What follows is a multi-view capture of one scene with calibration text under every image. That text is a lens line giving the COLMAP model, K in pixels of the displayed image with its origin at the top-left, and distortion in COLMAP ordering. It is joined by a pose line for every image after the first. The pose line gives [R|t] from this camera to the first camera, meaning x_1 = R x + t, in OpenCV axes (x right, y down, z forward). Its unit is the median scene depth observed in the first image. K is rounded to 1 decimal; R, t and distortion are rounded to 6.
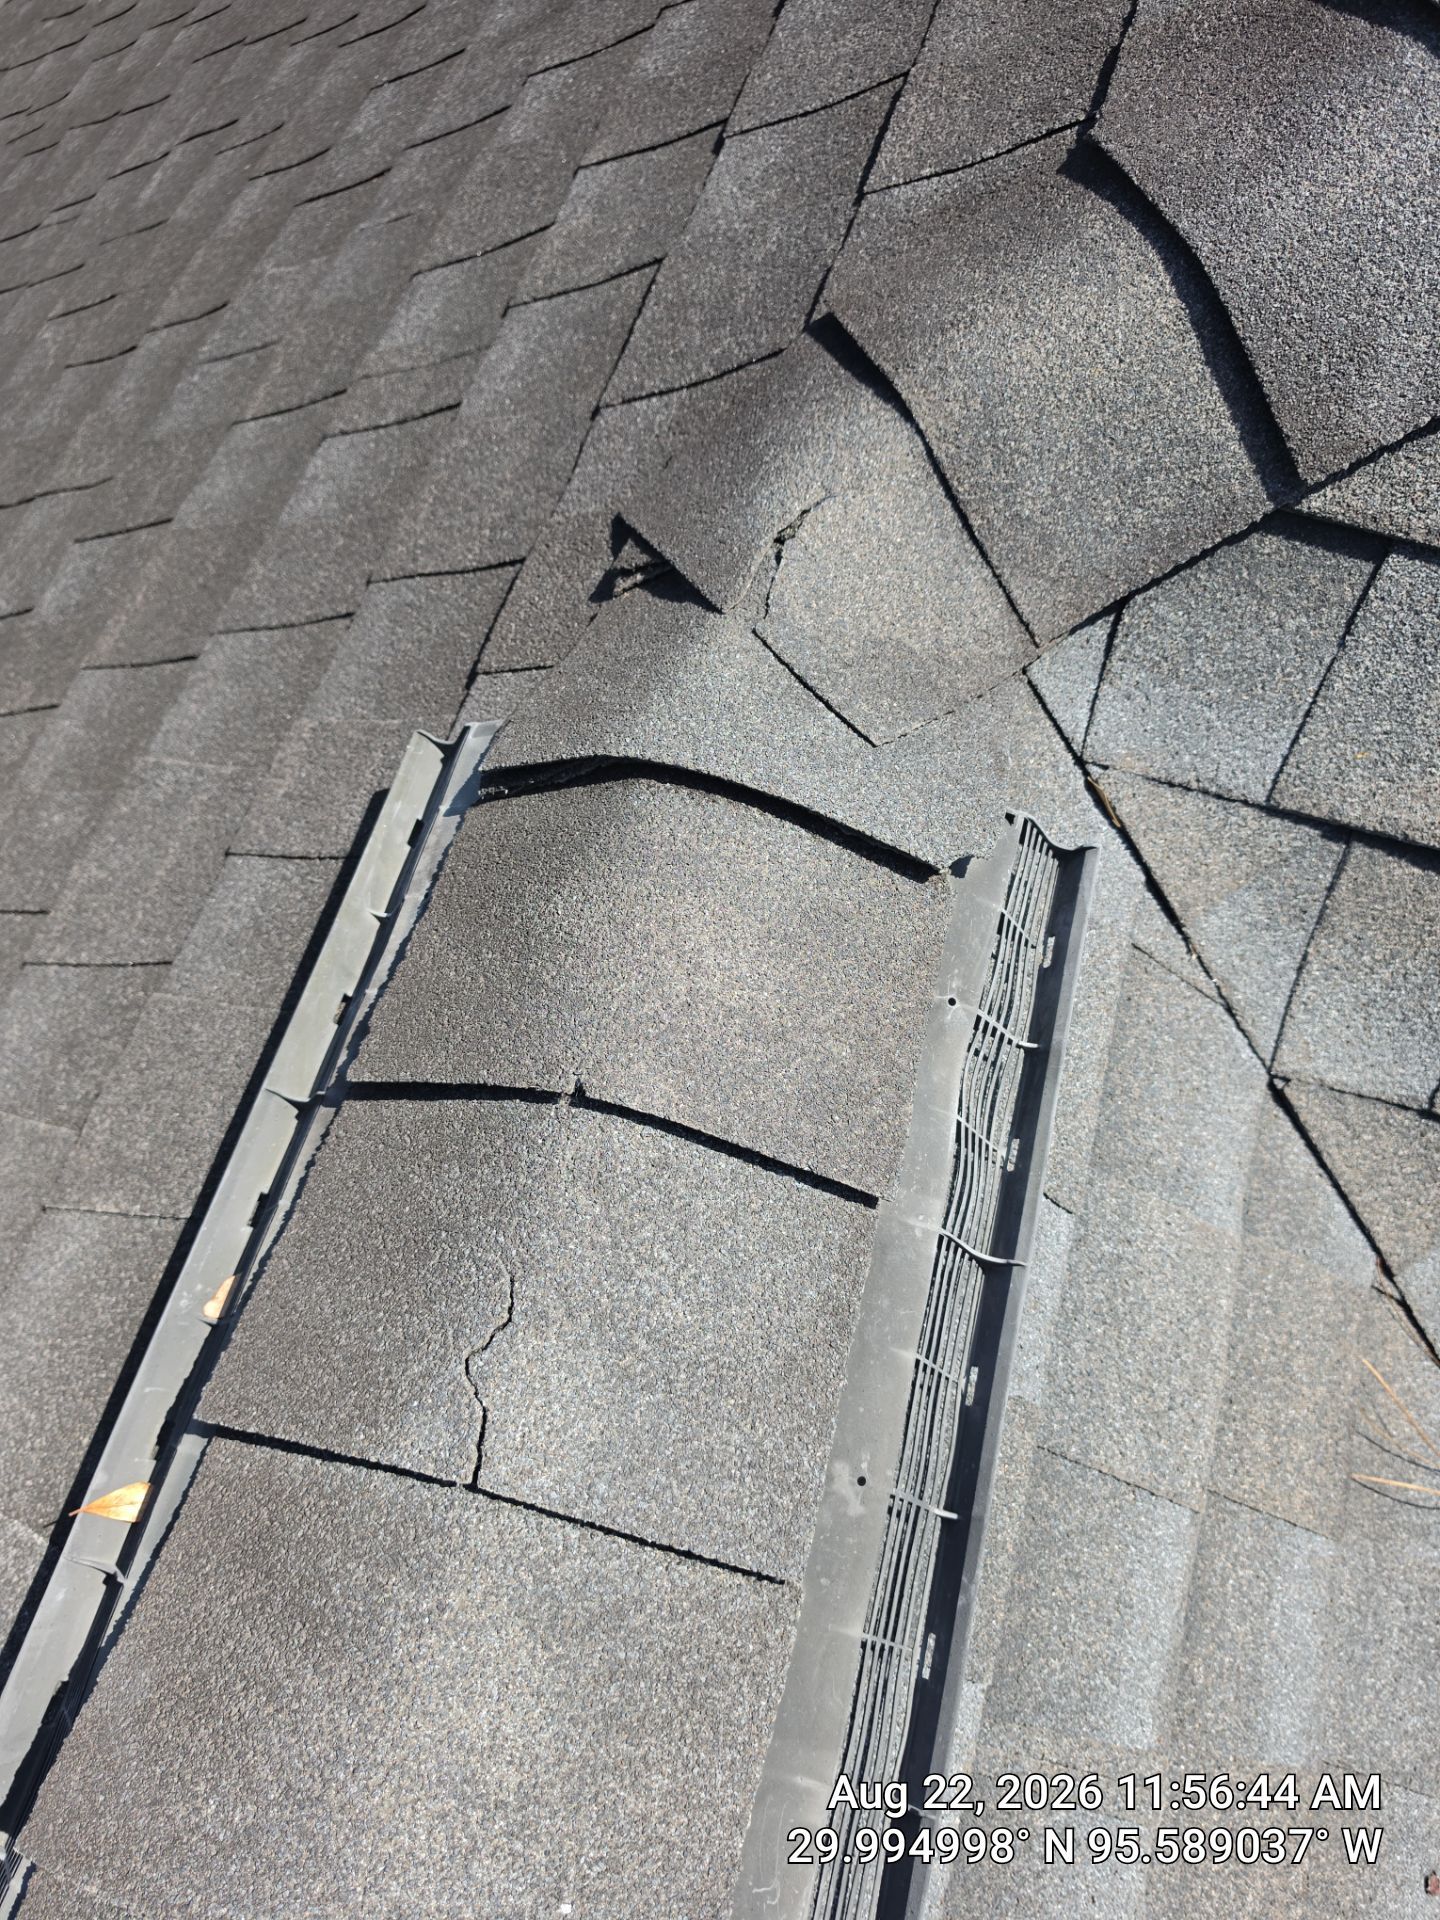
lens RADIAL K [[1303.8, 0, 697.5], [0, 1303.8, 966.9], [0, 0, 1]] dist [0.070882, -0.112740]
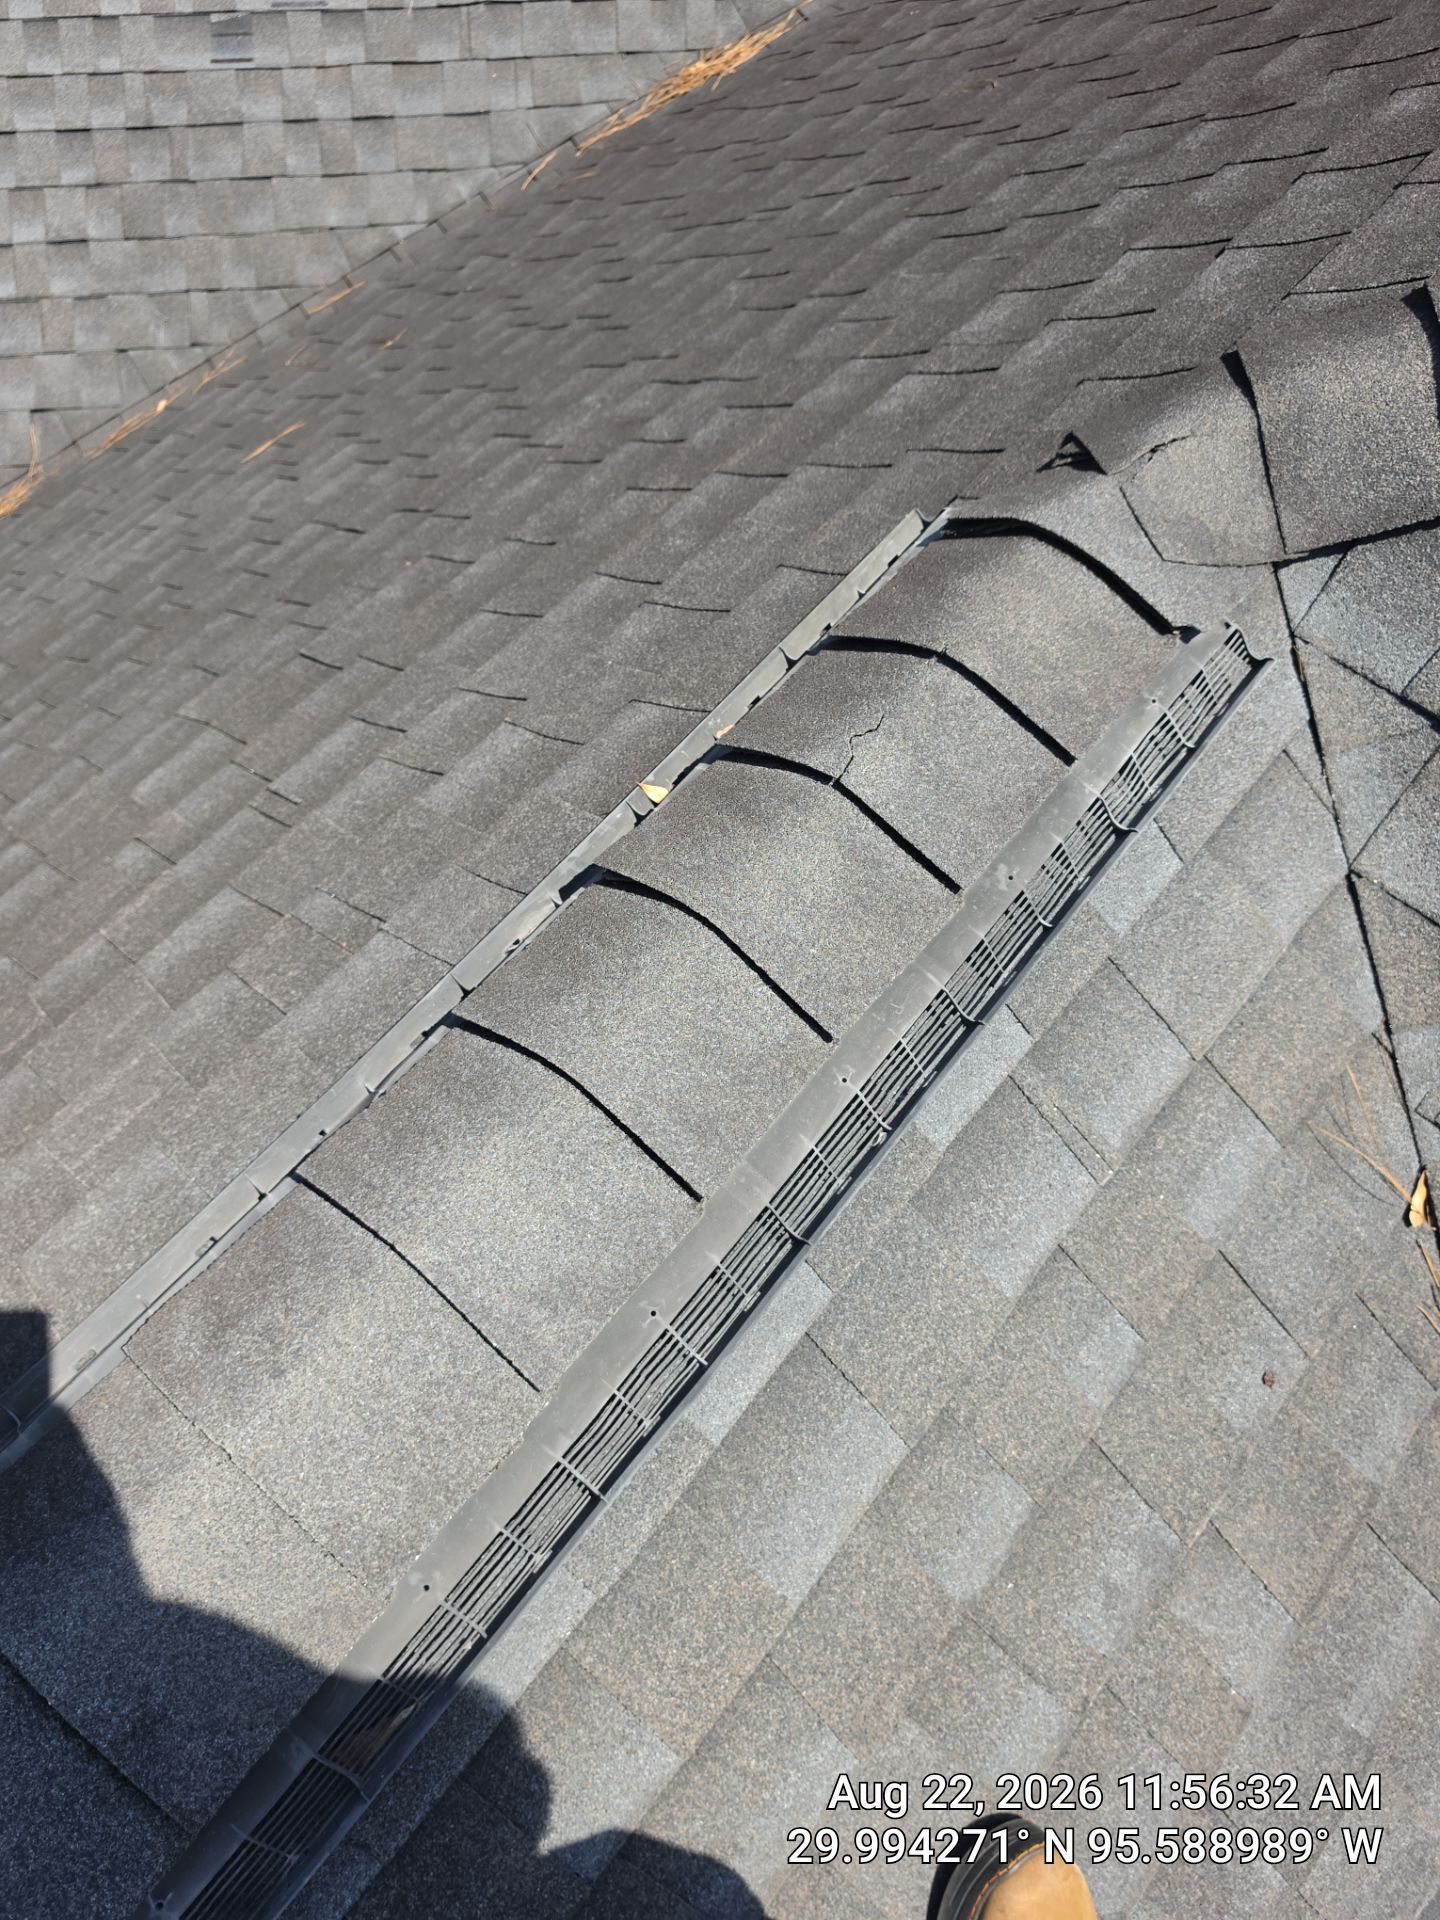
lens RADIAL K [[1303.8, 0, 697.5], [0, 1303.8, 966.9], [0, 0, 1]] dist [0.070882, -0.112740]
pose [[0.907098, 0.346718, -0.238664, 0.145764], [-0.359526, 0.933071, -0.010948, 0.485625], [0.218894, 0.095737, 0.971041, -0.678647]]
